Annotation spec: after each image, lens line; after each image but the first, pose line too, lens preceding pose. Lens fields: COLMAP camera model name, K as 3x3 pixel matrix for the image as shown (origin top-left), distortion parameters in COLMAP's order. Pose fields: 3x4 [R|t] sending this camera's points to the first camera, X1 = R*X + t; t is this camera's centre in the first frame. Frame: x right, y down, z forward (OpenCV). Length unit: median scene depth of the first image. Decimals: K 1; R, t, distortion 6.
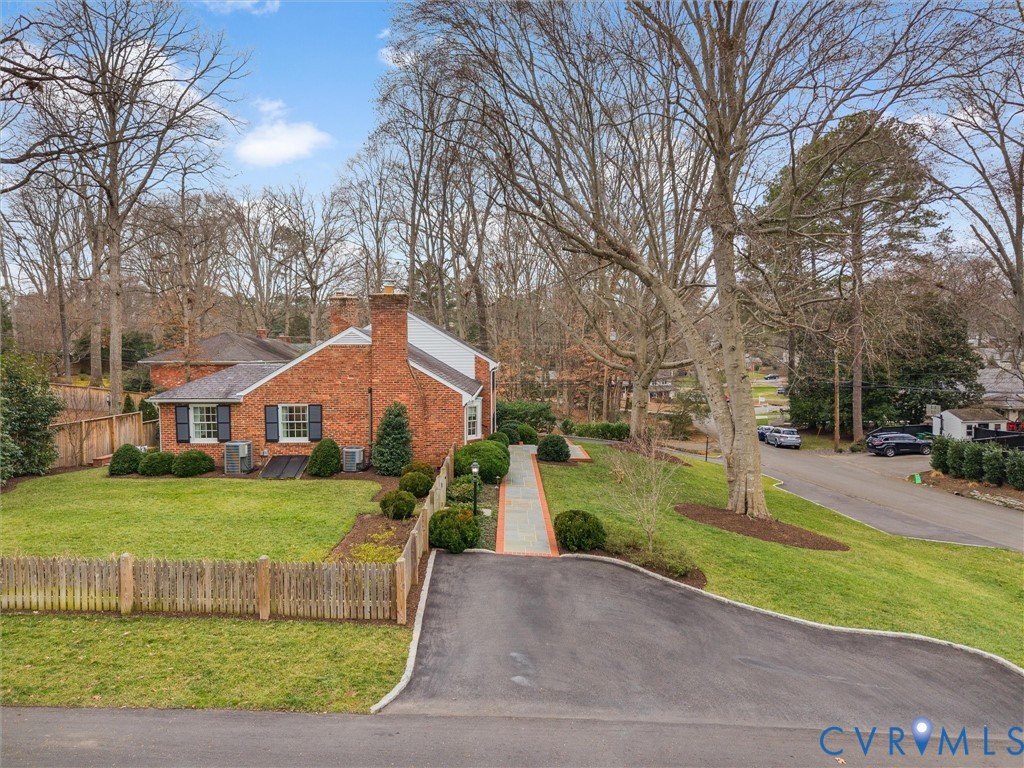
lens RADIAL K [[633.2, 0, 512.0], [0, 633.2, 384.0], [0, 0, 1]] dist [0.000591, -0.000034]
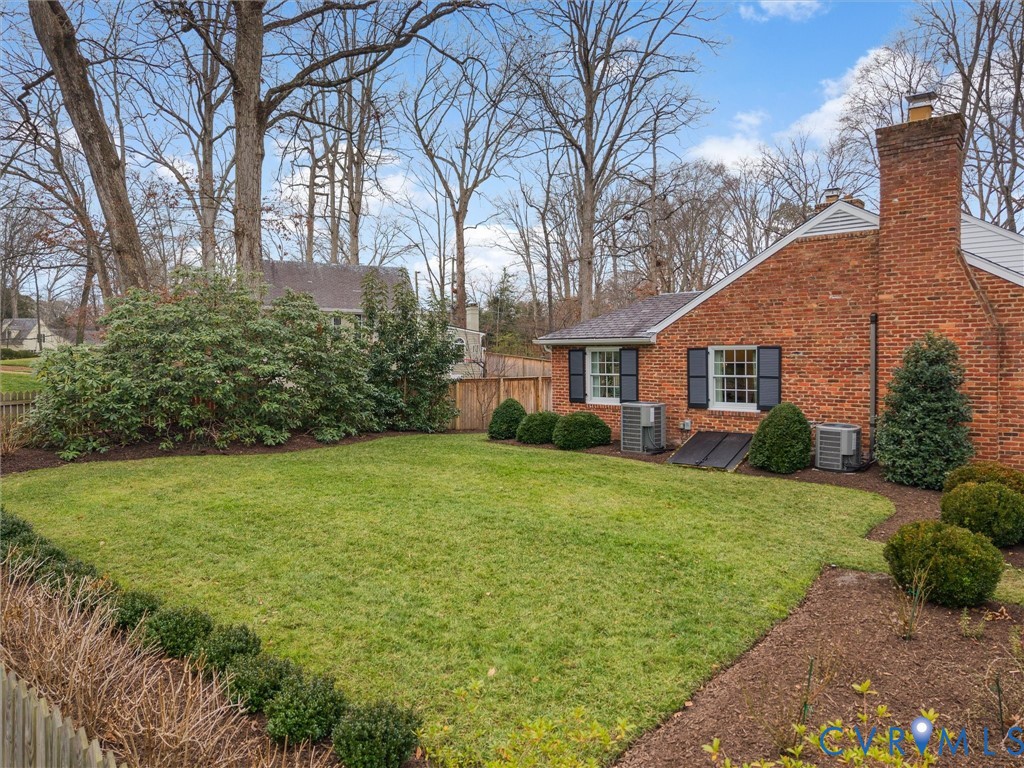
lens RADIAL K [[695.9, 0, 517.7], [0, 695.9, 365.9], [0, 0, 1]] dist [0.005186, 0.002582]
pose [[0.758415, 0.011242, -0.651675, -0.073912], [-0.023330, 0.999679, -0.009906, 0.062185], [0.651354, 0.022716, 0.758434, 0.379991]]
